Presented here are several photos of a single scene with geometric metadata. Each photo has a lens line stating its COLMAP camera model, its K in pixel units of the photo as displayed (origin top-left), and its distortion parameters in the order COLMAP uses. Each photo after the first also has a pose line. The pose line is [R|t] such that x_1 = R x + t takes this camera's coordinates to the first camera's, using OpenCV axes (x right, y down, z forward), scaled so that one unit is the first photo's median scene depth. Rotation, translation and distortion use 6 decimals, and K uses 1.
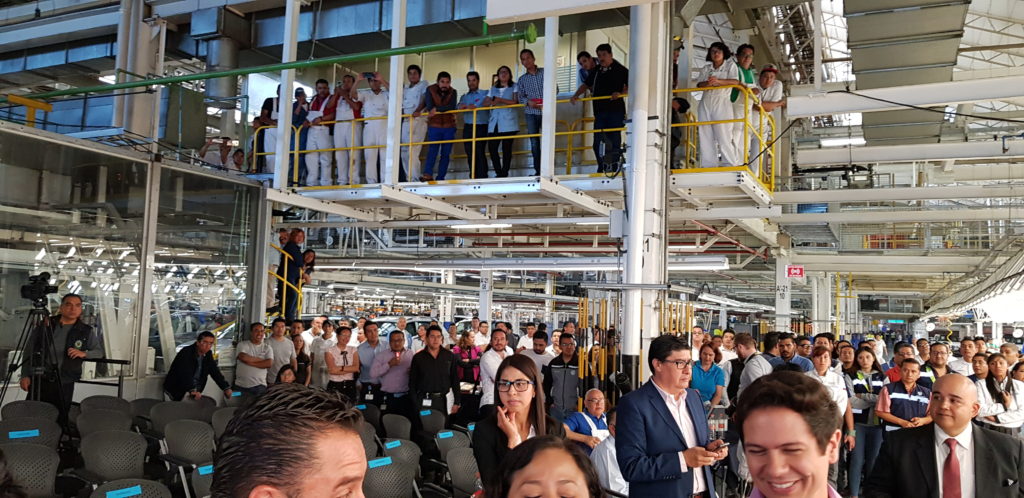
lens RADIAL K [[774.0, 0, 512.0], [0, 774.0, 249.0], [0, 0, 1]] dist [0.055237, -0.098642]
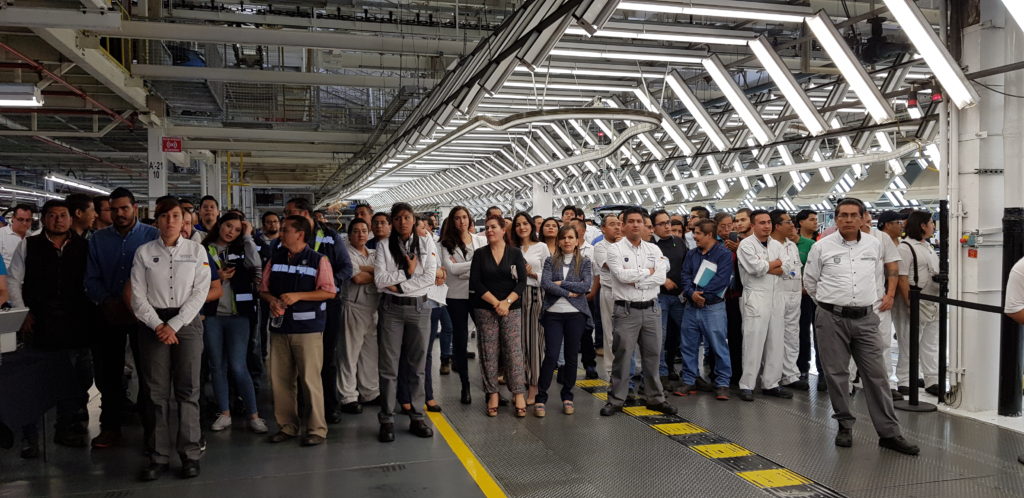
lens RADIAL K [[747.8, 0, 488.9], [0, 747.8, 251.6], [0, 0, 1]] dist [0.089759, -0.085792]
pose [[0.756466, -0.062222, 0.651067, 0.094385], [-0.017600, 0.993167, 0.115366, 0.045013], [-0.653796, -0.098730, 0.750202, 0.180949]]
